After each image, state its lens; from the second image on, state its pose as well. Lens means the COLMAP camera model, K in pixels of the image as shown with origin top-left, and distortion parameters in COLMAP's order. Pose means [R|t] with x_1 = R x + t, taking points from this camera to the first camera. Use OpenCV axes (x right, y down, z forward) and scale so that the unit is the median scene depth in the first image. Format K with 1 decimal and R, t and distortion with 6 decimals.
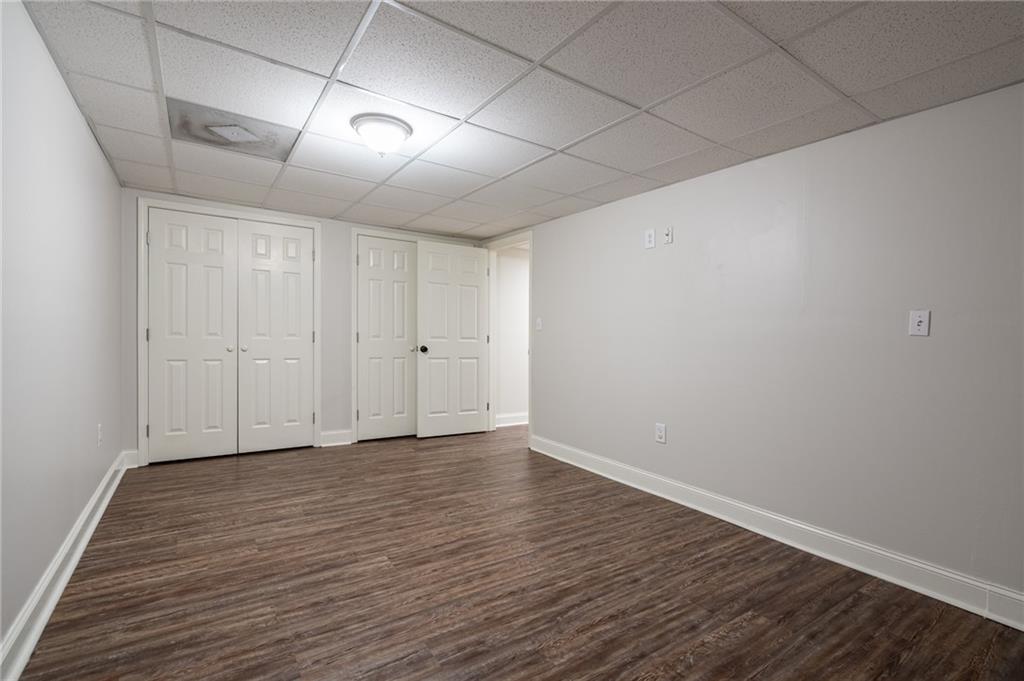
lens RADIAL K [[464.4, 0, 513.3], [0, 464.4, 340.3], [0, 0, 1]] dist [-0.001273, -0.001034]
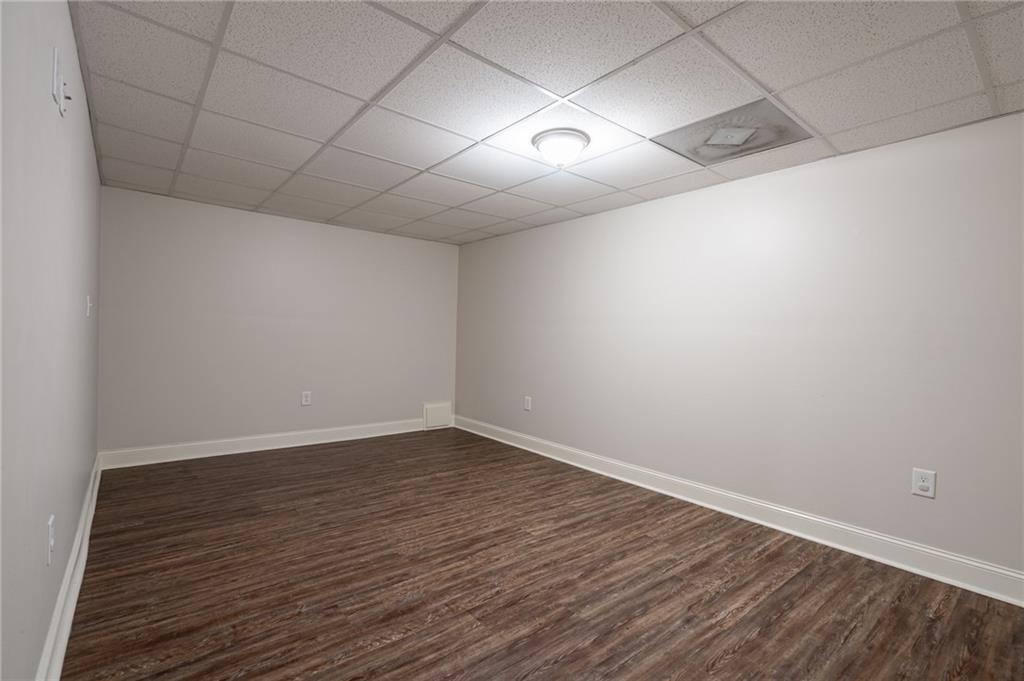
lens RADIAL K [[464.4, 0, 504.8], [0, 464.4, 348.2], [0, 0, 1]] dist [-0.001273, -0.001034]
pose [[-0.995474, -0.051654, -0.079777, -0.083715], [-0.054649, 0.997863, 0.035830, -0.023876], [0.077756, 0.040028, -0.996169, 1.964411]]
